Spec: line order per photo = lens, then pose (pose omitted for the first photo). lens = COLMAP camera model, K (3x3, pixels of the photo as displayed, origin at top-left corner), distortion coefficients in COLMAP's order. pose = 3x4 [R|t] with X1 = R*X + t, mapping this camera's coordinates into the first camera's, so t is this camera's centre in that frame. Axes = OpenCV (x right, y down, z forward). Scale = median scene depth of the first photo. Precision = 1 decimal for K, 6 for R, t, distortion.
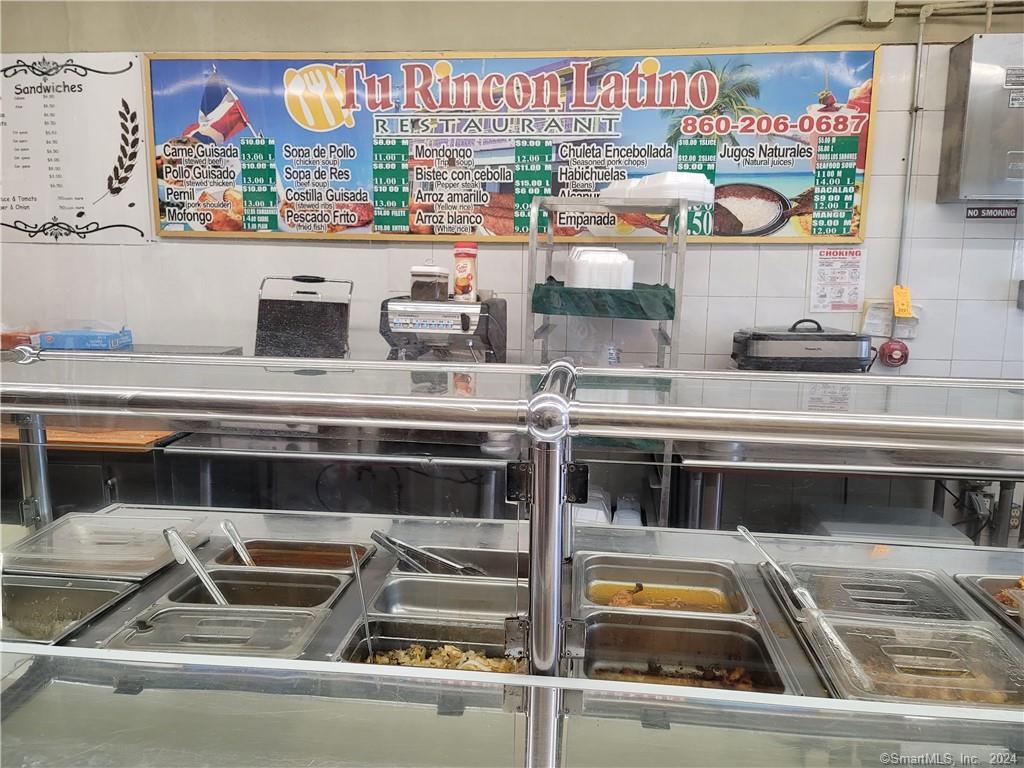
lens RADIAL K [[735.6, 0, 512.0], [0, 735.6, 384.0], [0, 0, 1]] dist [0.060112, -0.047444]
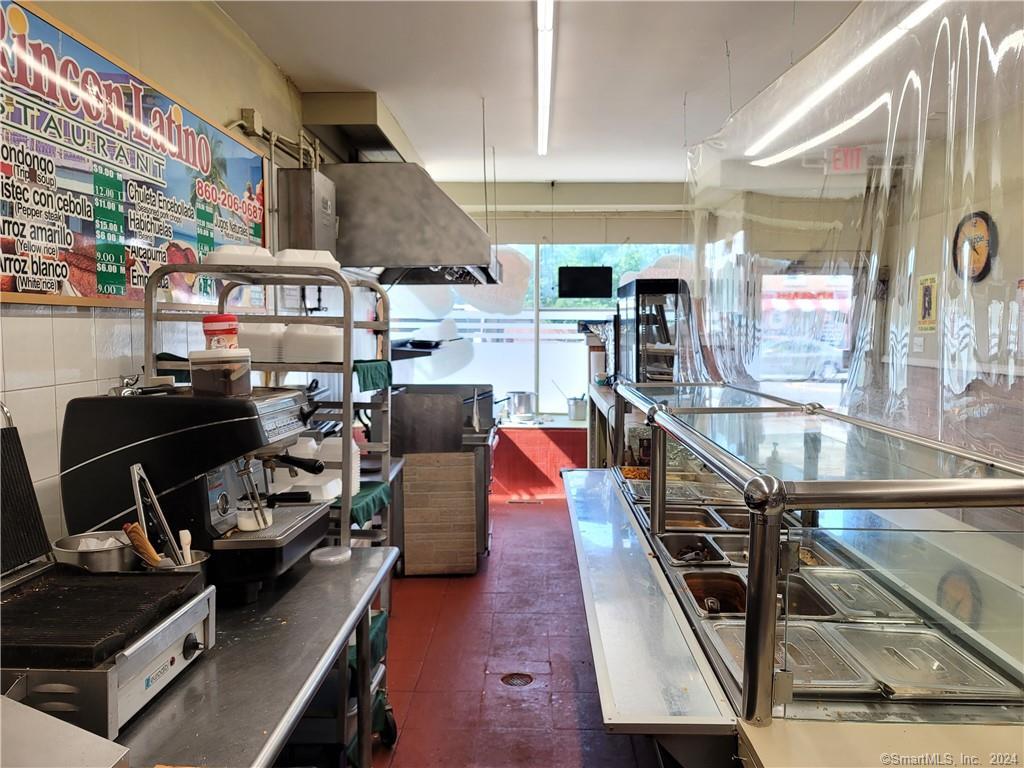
lens RADIAL K [[754.7, 0, 513.5], [0, 754.7, 367.1], [0, 0, 1]] dist [0.067308, -0.067455]
pose [[-0.062747, -0.067509, 0.995744, -0.752286], [0.144790, 0.986539, 0.076008, -0.138844], [-0.987471, 0.148943, -0.052128, 0.680251]]
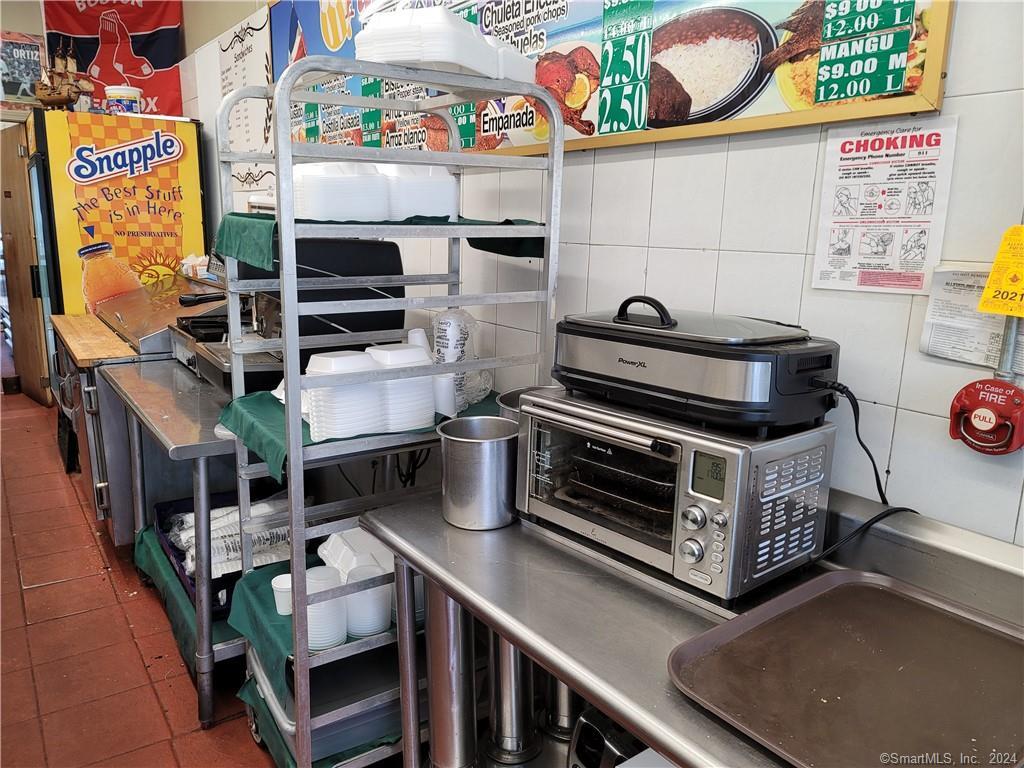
lens RADIAL K [[735.6, 0, 512.0], [0, 735.6, 384.0], [0, 0, 1]] dist [0.060112, -0.047444]
pose [[0.655776, 0.160133, -0.737777, 0.624521], [-0.127668, 0.986693, 0.100682, -0.062936], [0.744082, 0.028166, 0.667494, 0.585276]]
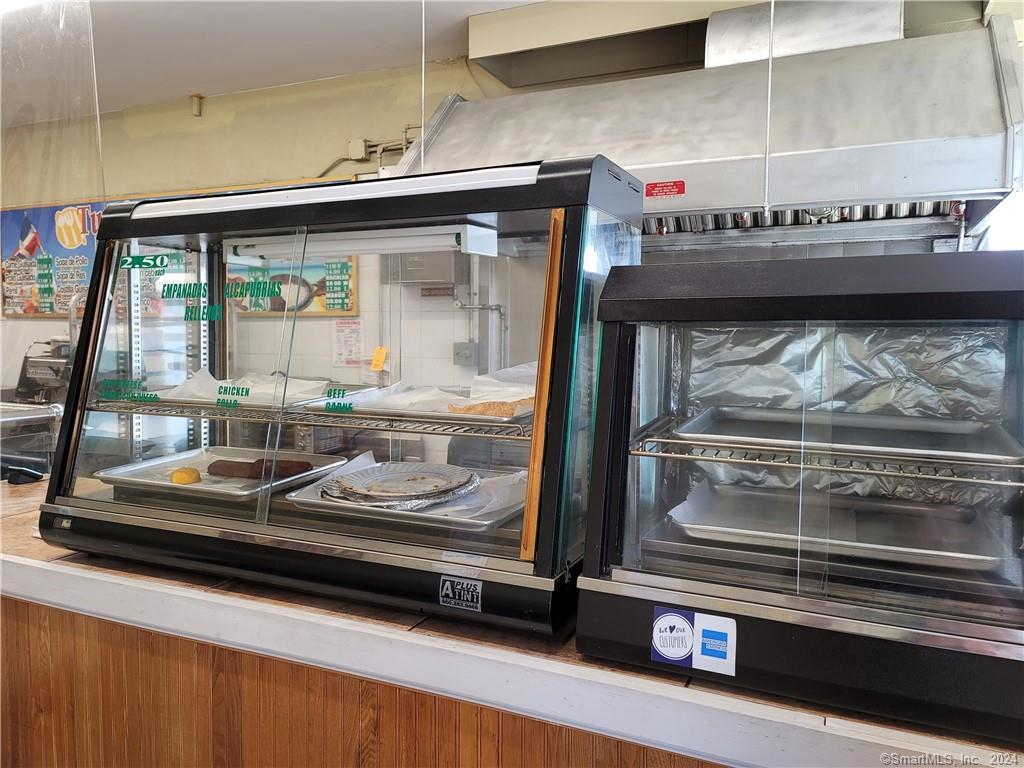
lens RADIAL K [[735.6, 0, 512.0], [0, 735.6, 384.0], [0, 0, 1]] dist [0.060112, -0.047444]
pose [[0.944690, 0.013558, -0.327684, 1.161970], [-0.040163, 0.996407, -0.074559, 0.022332], [0.325496, 0.083596, 0.941841, -0.155479]]
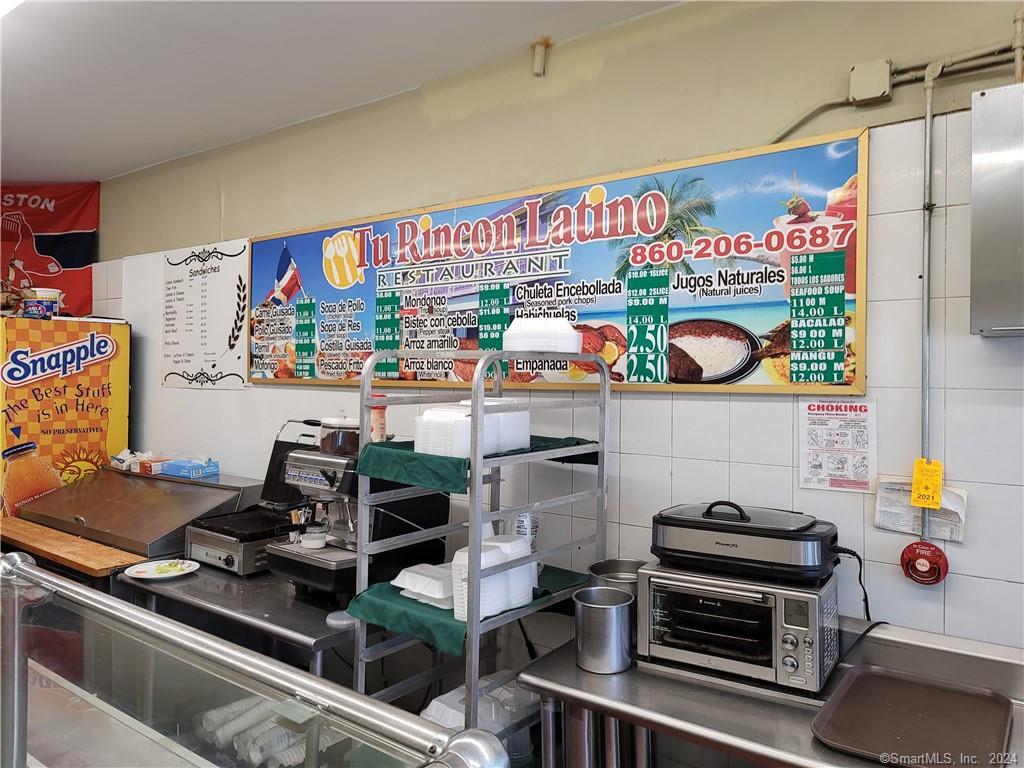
lens RADIAL K [[739.0, 0, 523.5], [0, 739.0, 376.7], [0, 0, 1]] dist [0.068053, -0.059367]
pose [[0.853180, -0.006125, -0.521581, 0.557647], [-0.074034, 0.988386, -0.132710, -0.088254], [0.516336, 0.151840, 0.842817, 0.237356]]
